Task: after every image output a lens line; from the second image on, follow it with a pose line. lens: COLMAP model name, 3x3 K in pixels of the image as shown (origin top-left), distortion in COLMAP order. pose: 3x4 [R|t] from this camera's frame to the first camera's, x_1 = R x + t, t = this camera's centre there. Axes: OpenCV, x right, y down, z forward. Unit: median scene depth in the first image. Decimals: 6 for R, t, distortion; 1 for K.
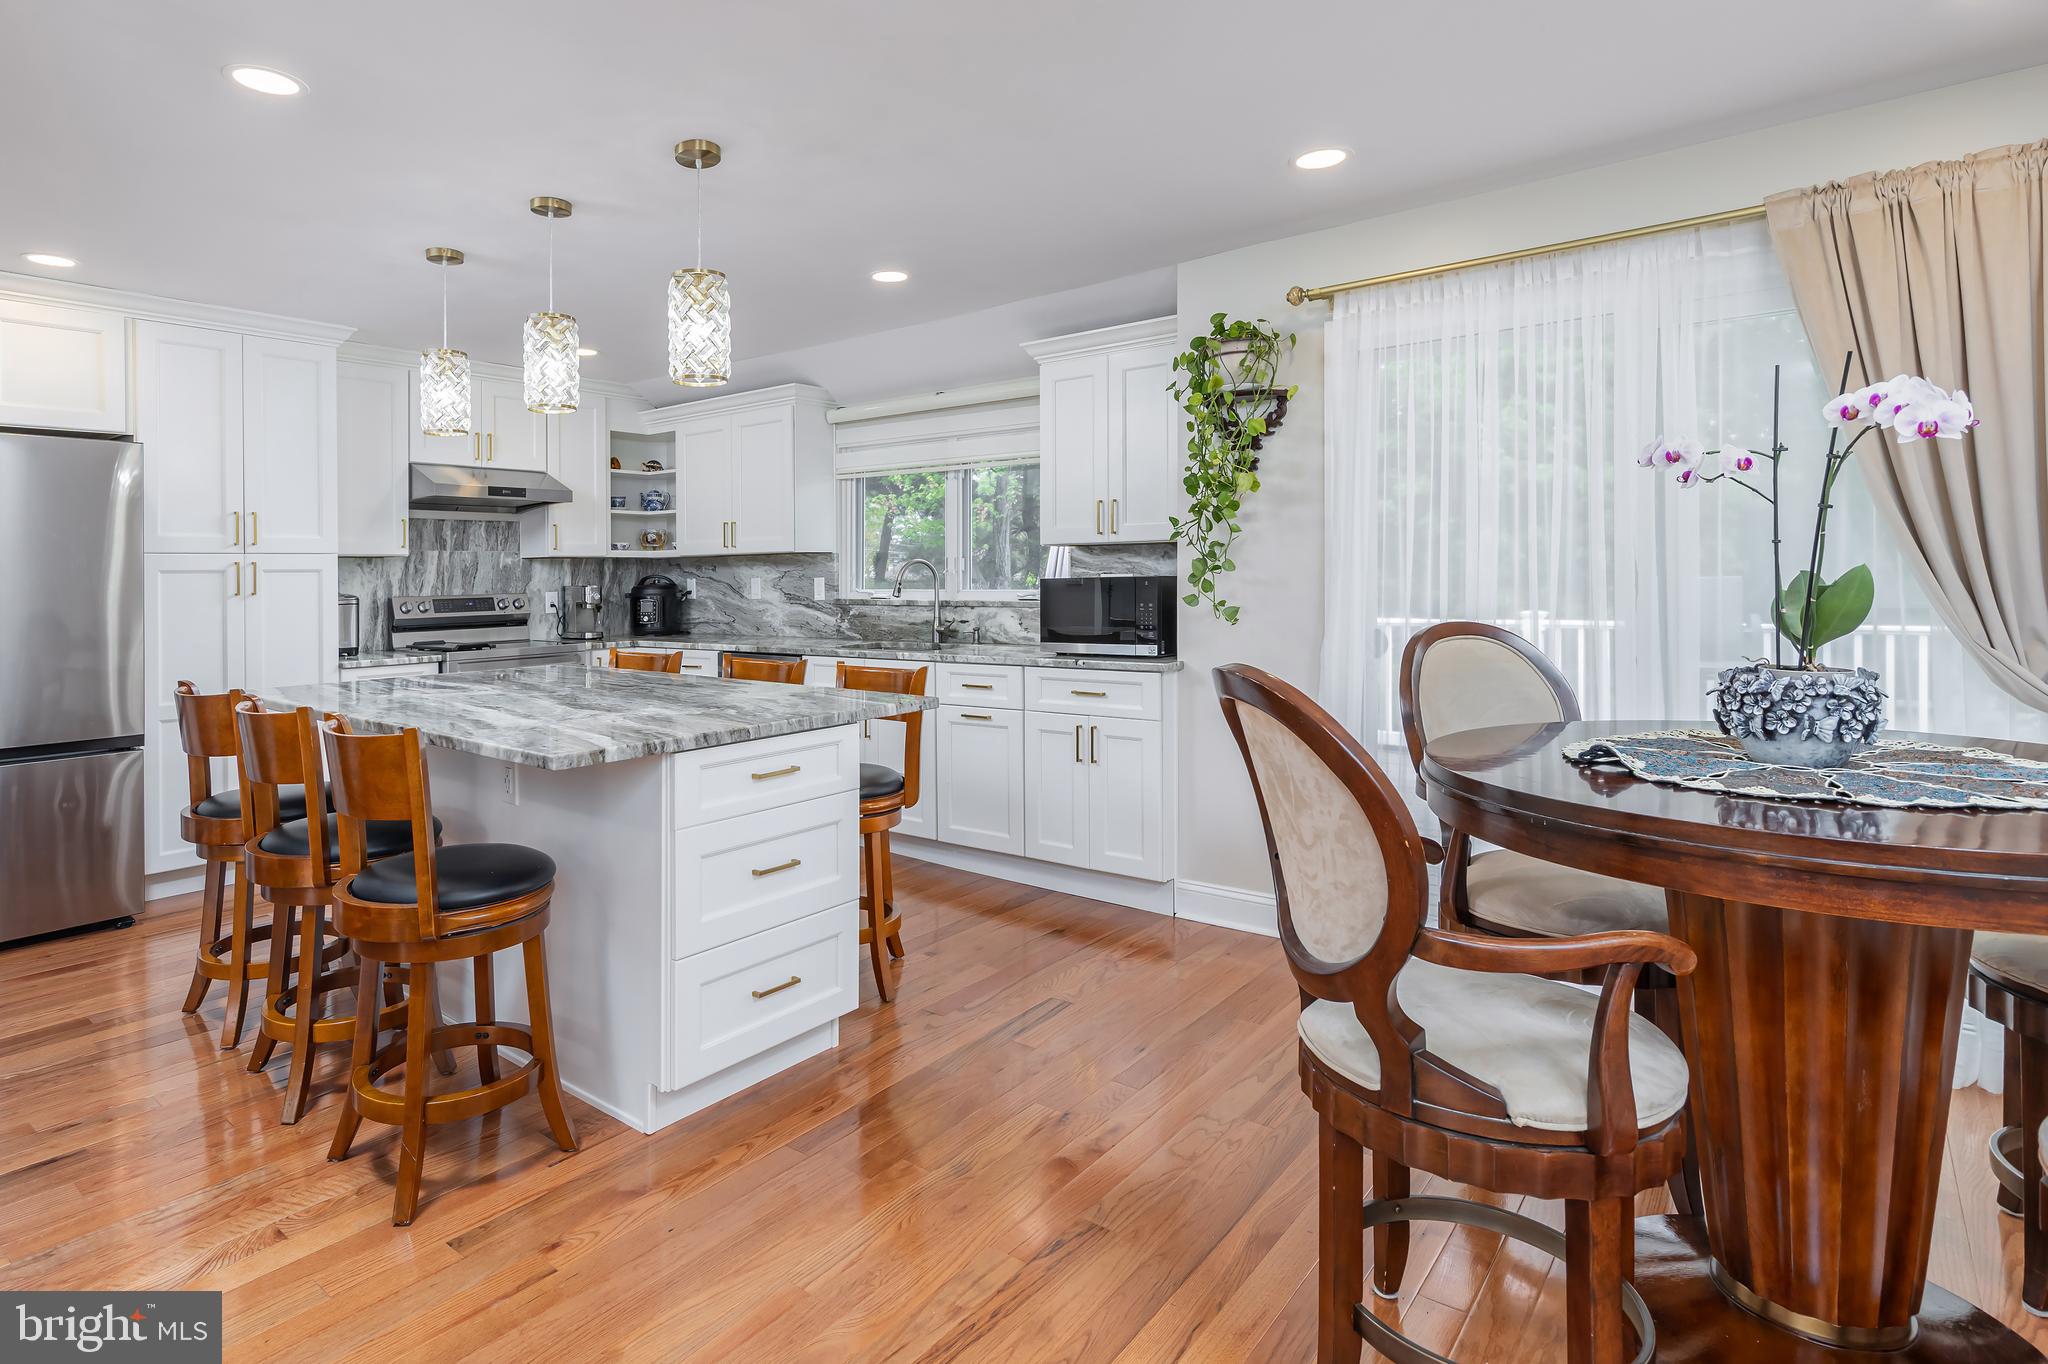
lens RADIAL K [[1066.4, 0, 1012.0], [0, 1066.4, 592.8], [0, 0, 1]] dist [0.001136, -0.000262]
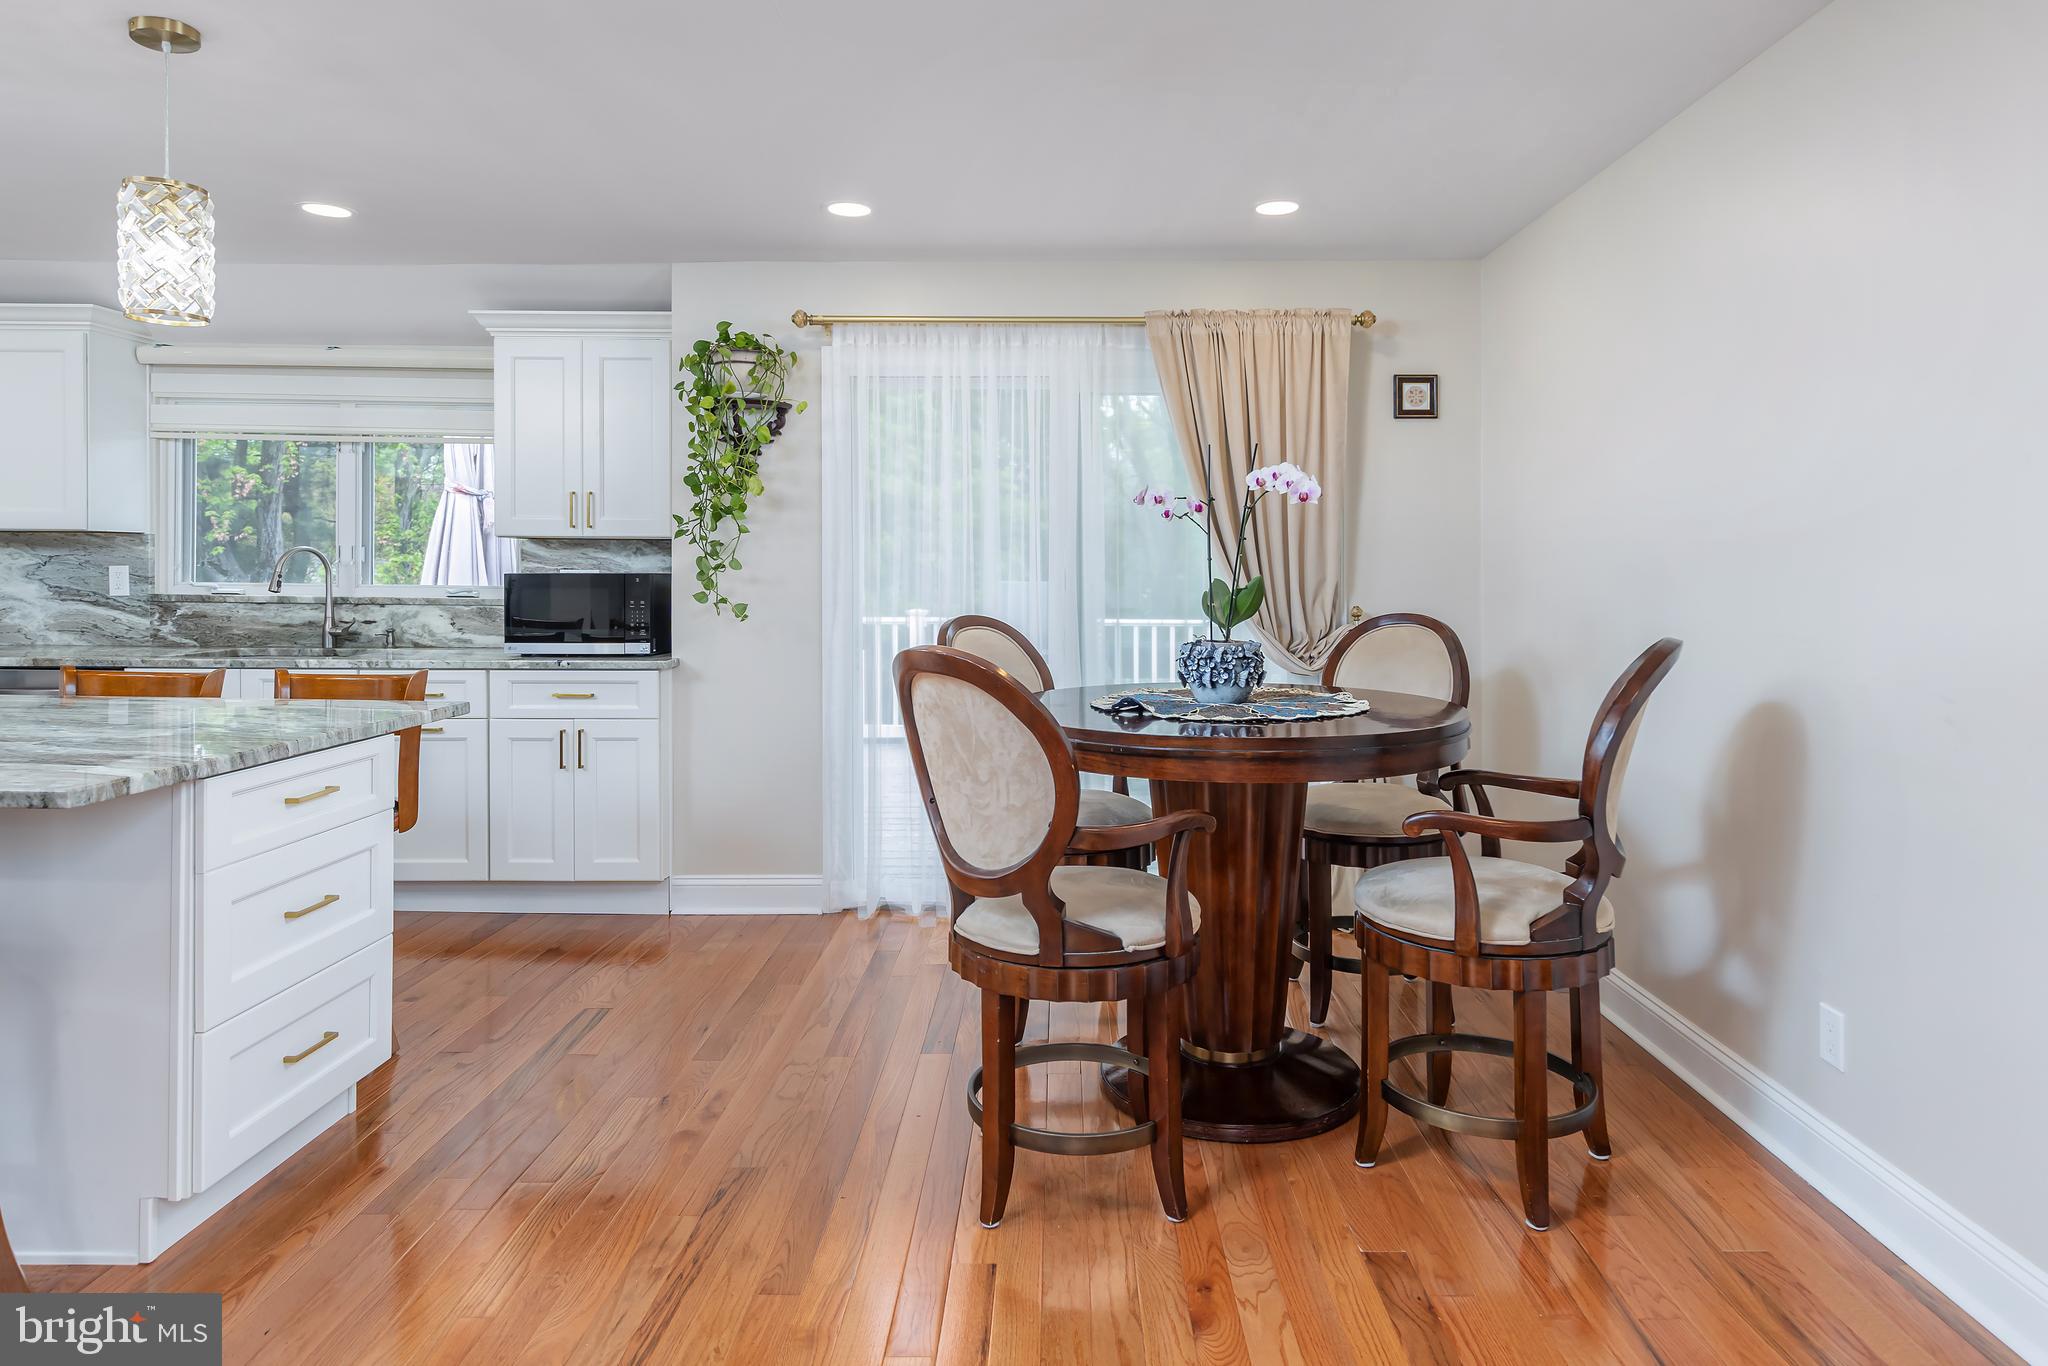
lens RADIAL K [[1142.8, 0, 1072.8], [0, 1142.8, 567.8], [0, 0, 1]] dist [0.003085, 0.000068]
pose [[0.769107, 0.022913, 0.638709, -0.222713], [-0.007861, 0.999621, -0.026395, 0.004068], [-0.639072, 0.015280, 0.768995, -0.062151]]
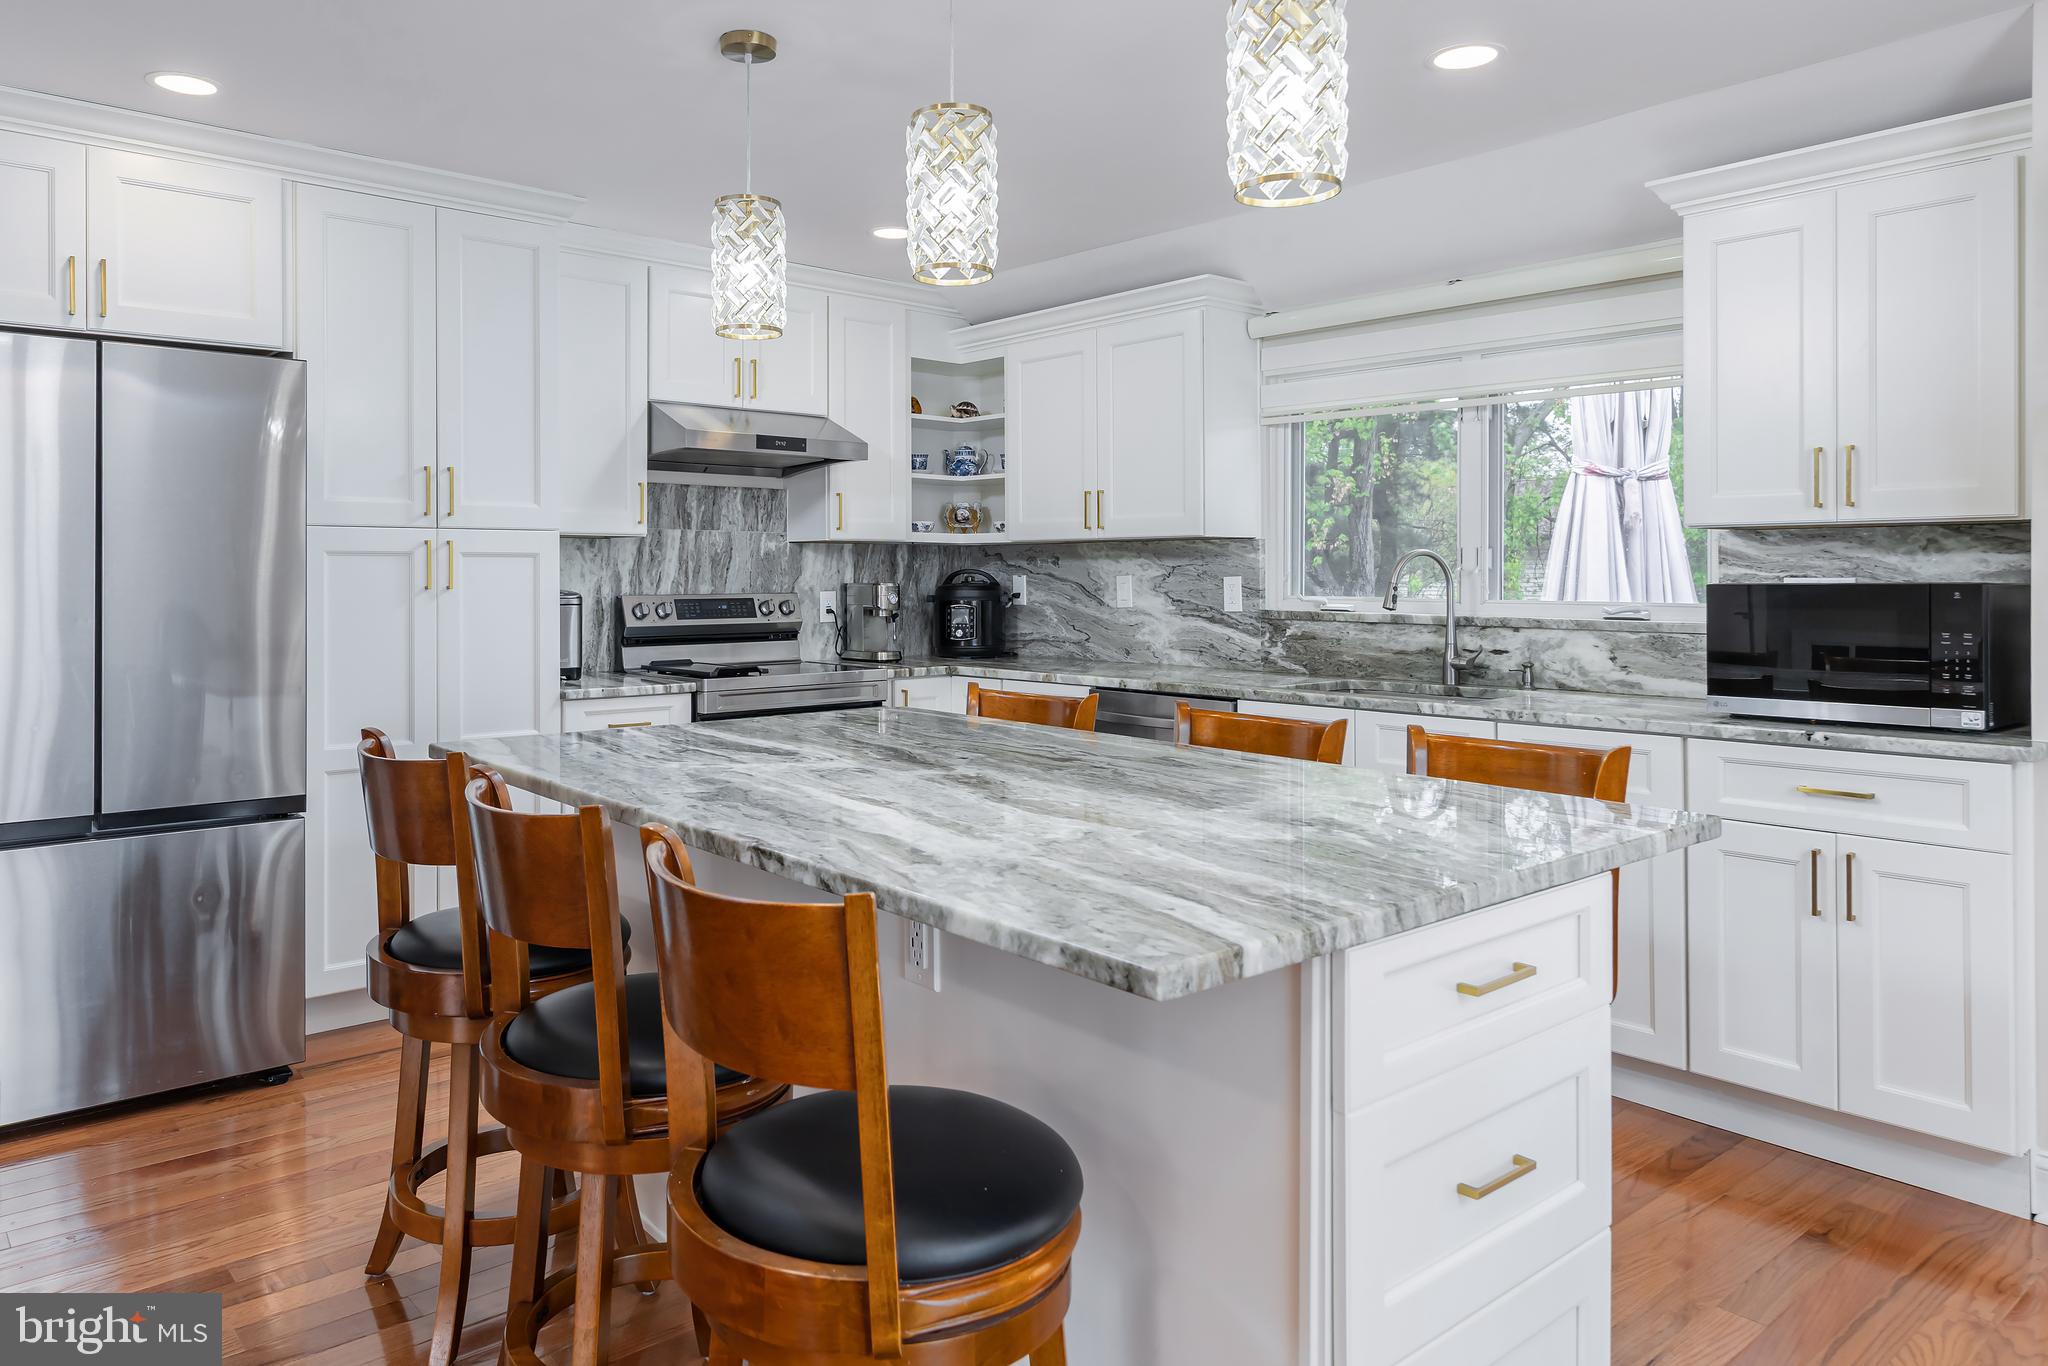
lens RADIAL K [[1283.0, 0, 1028.8], [0, 1283.0, 619.9], [0, 0, 1]] dist [-0.000069, 0.001108]
pose [[0.987053, 0.020613, -0.159067, -0.221575], [-0.017899, 0.999669, 0.018477, -0.000090], [0.159395, -0.015391, 0.987095, 0.258685]]
